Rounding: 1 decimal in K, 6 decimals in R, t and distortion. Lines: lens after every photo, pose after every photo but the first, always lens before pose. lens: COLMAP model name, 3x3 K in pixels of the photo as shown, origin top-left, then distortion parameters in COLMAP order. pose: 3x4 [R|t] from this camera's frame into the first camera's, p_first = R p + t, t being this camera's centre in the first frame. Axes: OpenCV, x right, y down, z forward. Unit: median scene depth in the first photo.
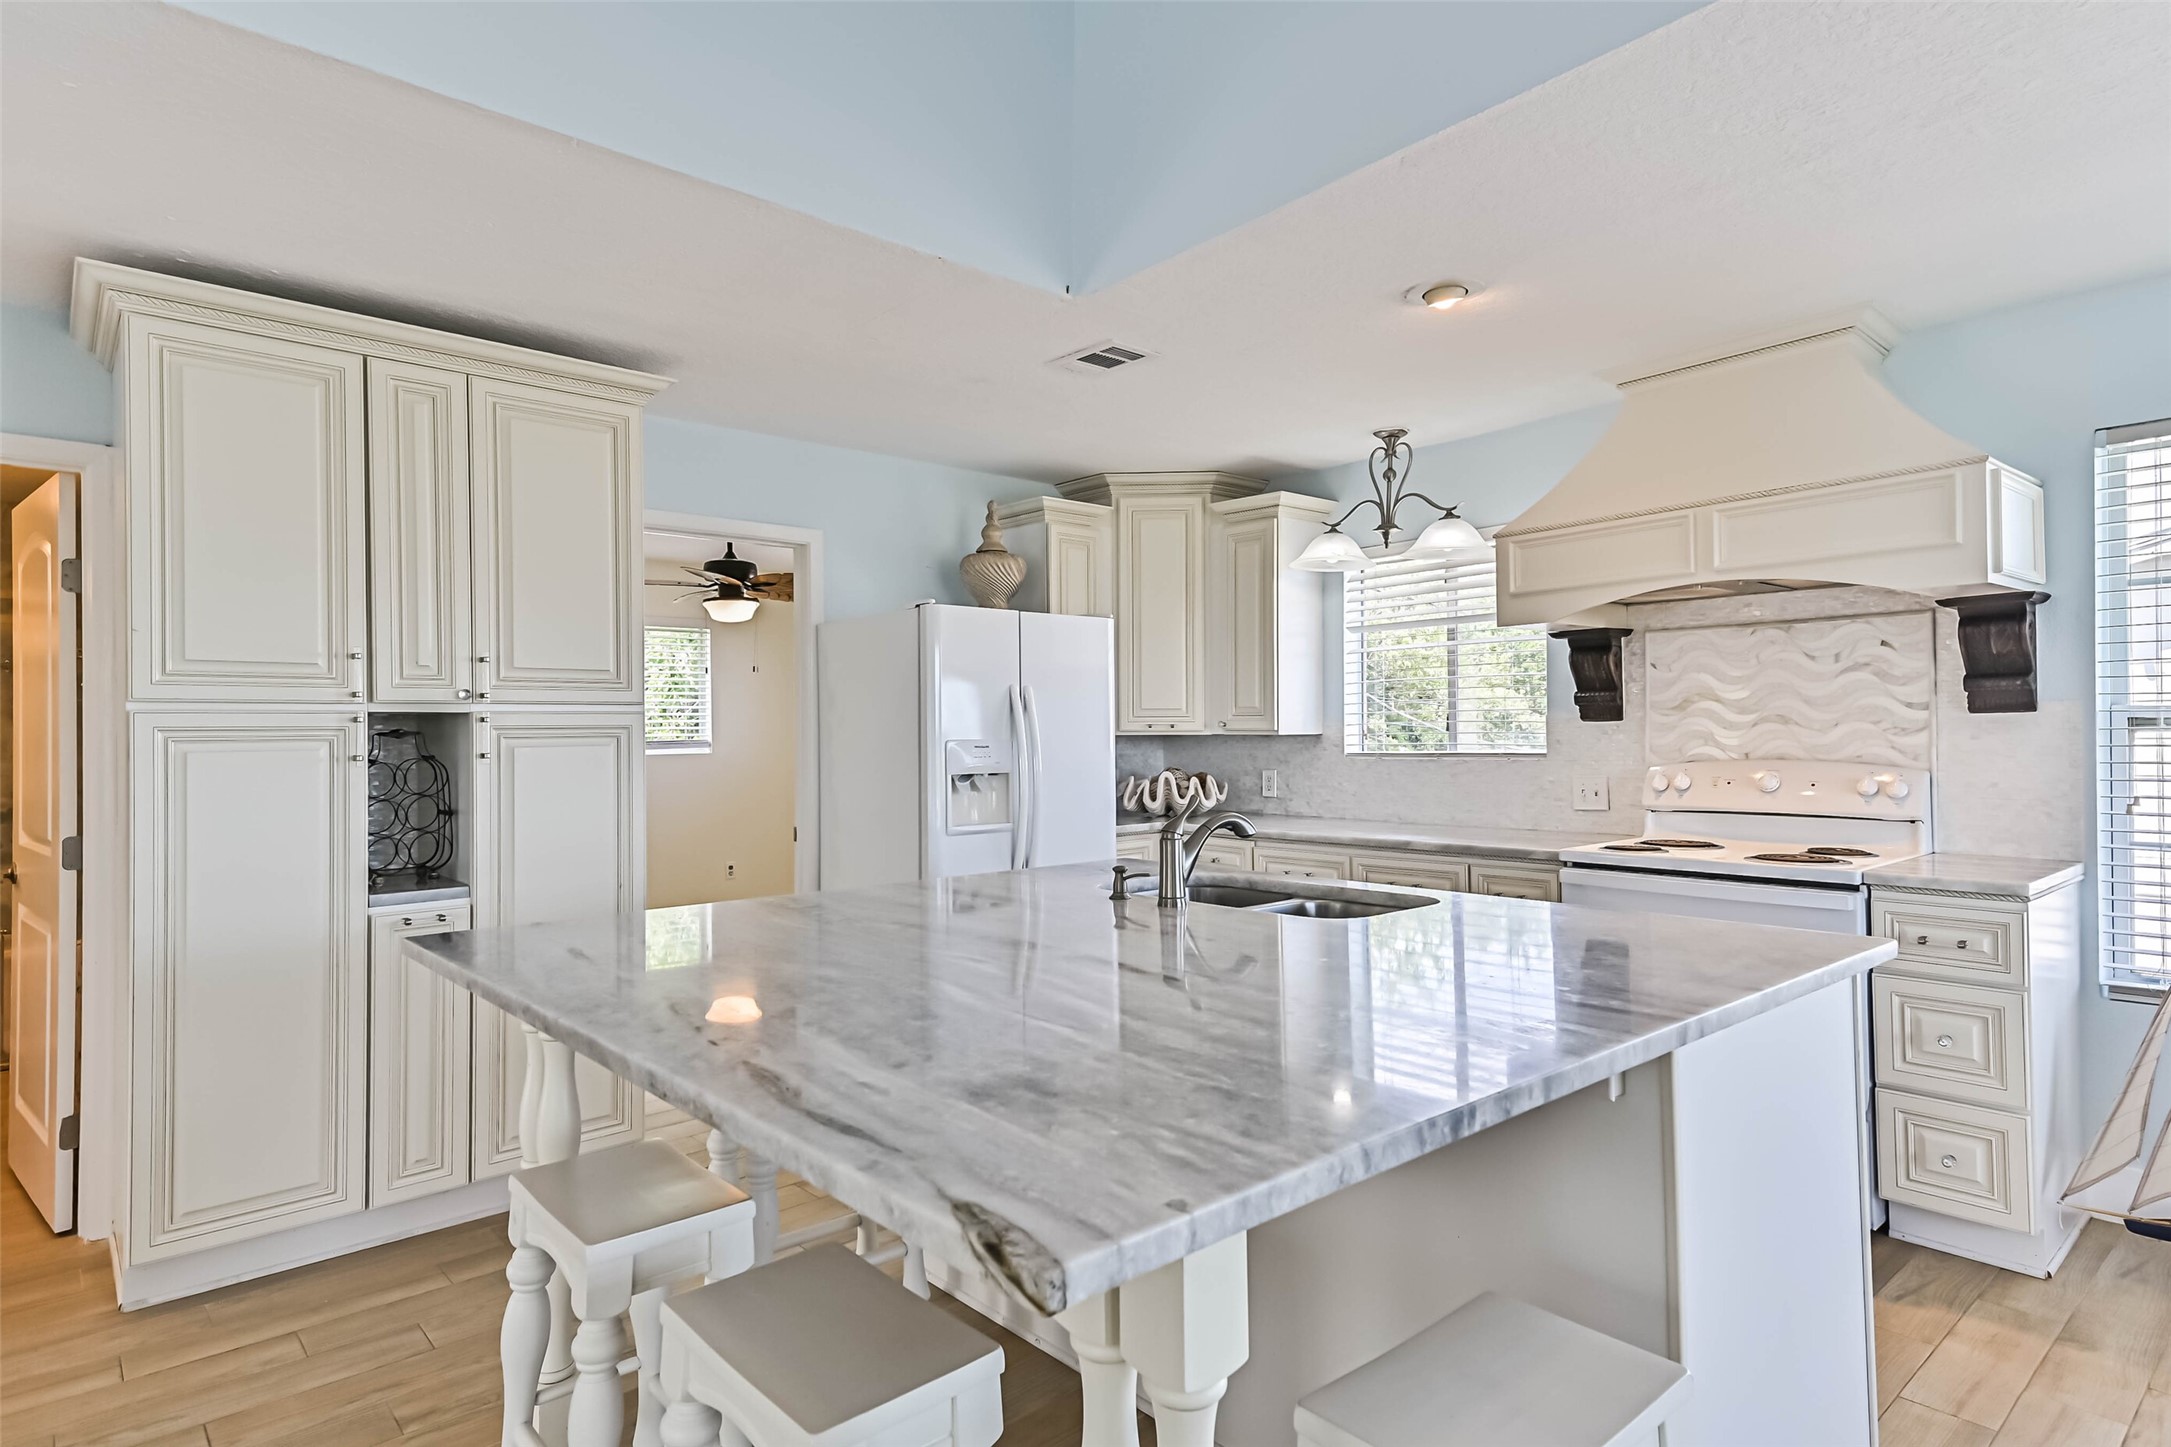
lens RADIAL K [[1154.0, 0, 1084.9], [0, 1154.0, 731.4], [0, 0, 1]] dist [0.040074, -0.004848]
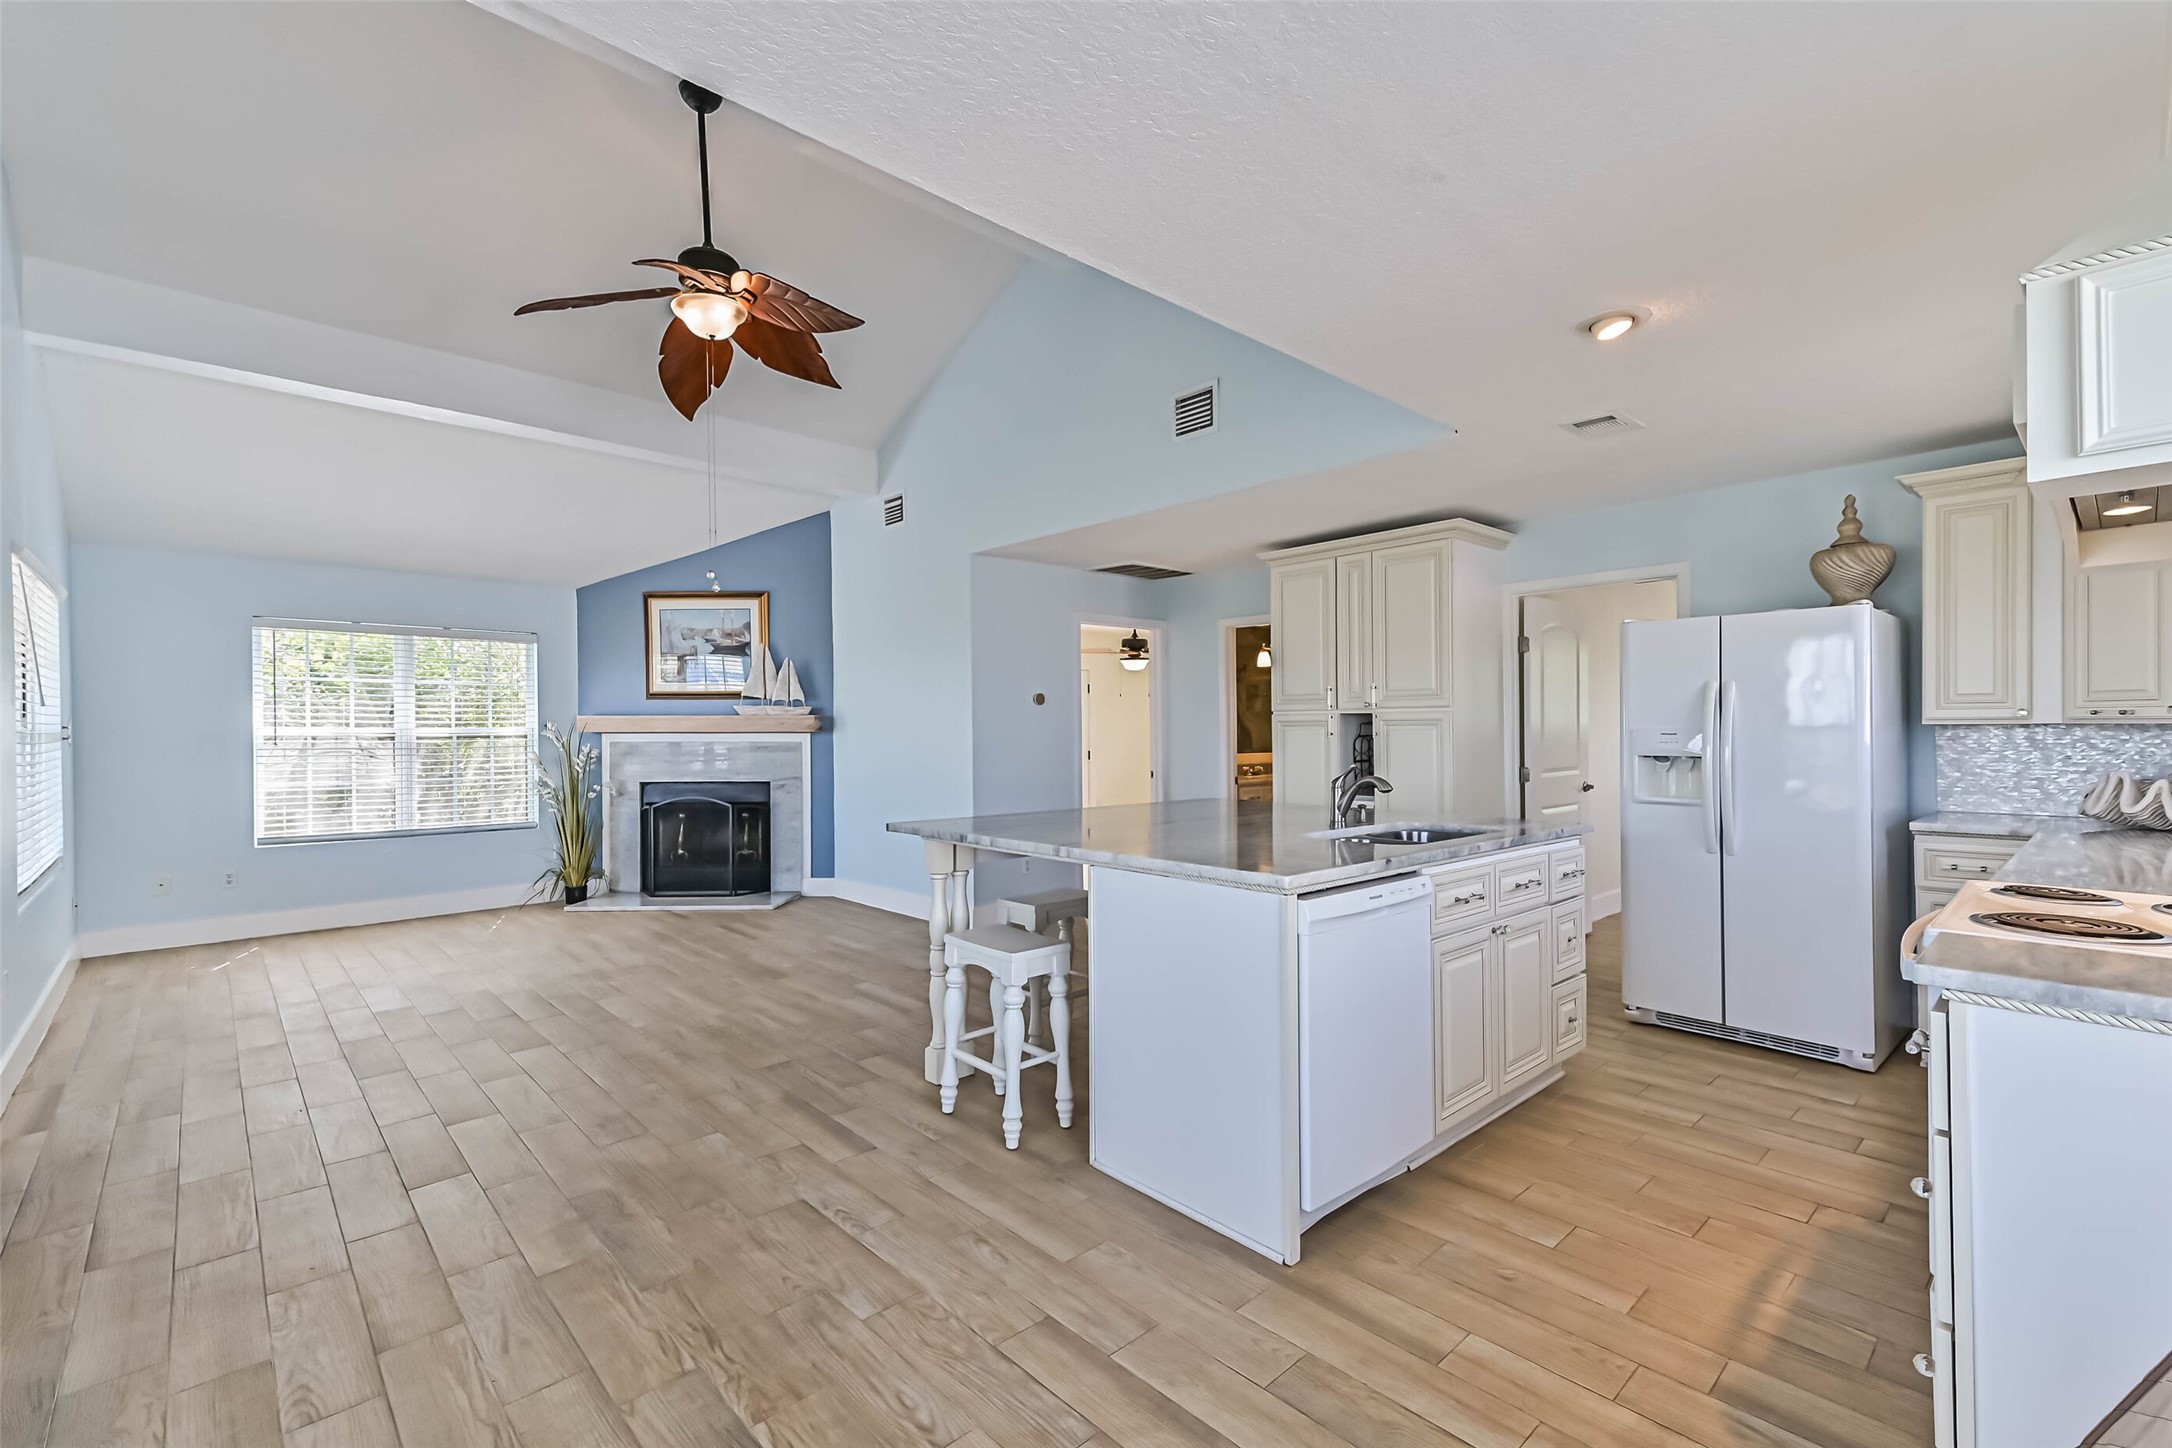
lens RADIAL K [[919.4, 0, 1092.6], [0, 919.4, 734.8], [0, 0, 1]] dist [0.012913, -0.000475]
pose [[0.026035, 0.016460, -0.999526, 0.982721], [0.009167, 0.999818, 0.016704, -0.008575], [0.999619, -0.009598, 0.025879, 0.408379]]
